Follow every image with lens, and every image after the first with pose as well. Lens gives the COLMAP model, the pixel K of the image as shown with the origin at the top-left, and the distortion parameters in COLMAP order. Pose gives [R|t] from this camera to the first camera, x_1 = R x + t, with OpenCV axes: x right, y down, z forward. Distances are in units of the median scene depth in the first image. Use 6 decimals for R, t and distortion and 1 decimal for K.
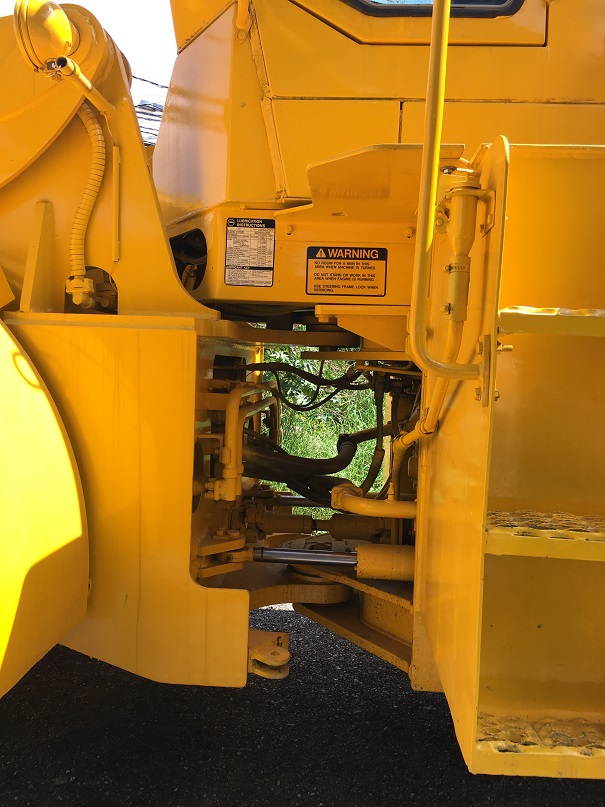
lens RADIAL K [[685.8, 0, 302.7], [0, 685.8, 401.0], [0, 0, 1]] dist [0.042248, -0.024040]
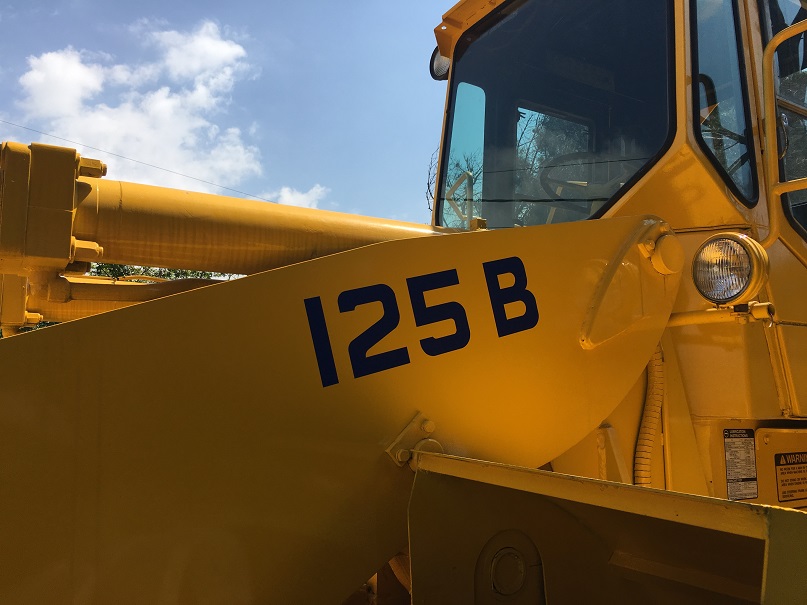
lens RADIAL K [[685.8, 0, 399.9], [0, 685.8, 299.1], [0, 0, 1]] dist [0.042248, -0.024040]
pose [[0.825082, 0.049512, 0.562839, -1.047043], [0.048970, 0.986138, -0.158536, -0.316084], [-0.562886, 0.158367, 0.811221, 0.439933]]
